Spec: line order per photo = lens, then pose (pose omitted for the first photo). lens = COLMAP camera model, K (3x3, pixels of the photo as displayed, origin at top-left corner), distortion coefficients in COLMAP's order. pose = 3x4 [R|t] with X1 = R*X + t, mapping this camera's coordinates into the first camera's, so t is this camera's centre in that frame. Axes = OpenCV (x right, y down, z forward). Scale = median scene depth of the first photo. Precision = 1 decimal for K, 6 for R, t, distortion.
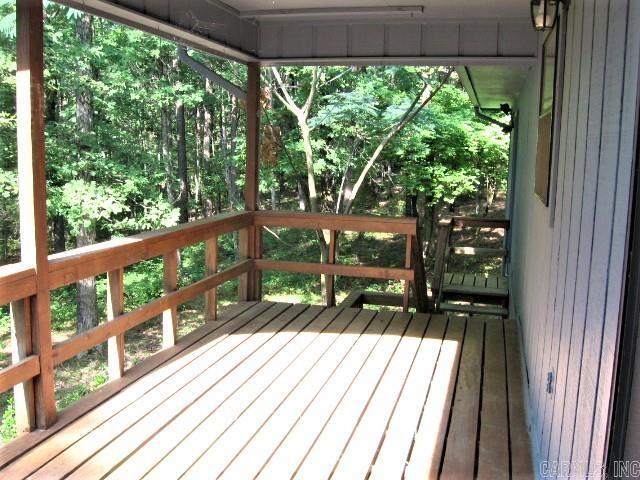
lens RADIAL K [[658.7, 0, 320.0], [0, 658.7, 240.0], [0, 0, 1]] dist [-0.129790, 0.022654]
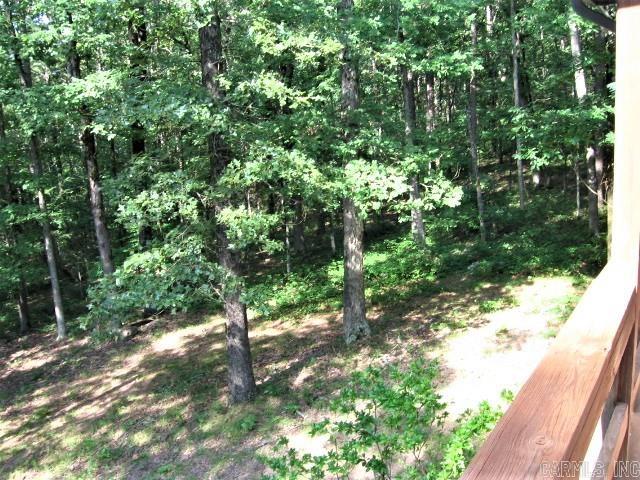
lens RADIAL K [[658.7, 0, 320.0], [0, 658.7, 240.0], [0, 0, 1]] dist [-0.129790, 0.022654]
pose [[0.957766, -0.010563, -0.287356, -0.144659], [0.021432, 0.999168, 0.034707, -0.009047], [0.286750, -0.039400, 0.957195, 0.052626]]
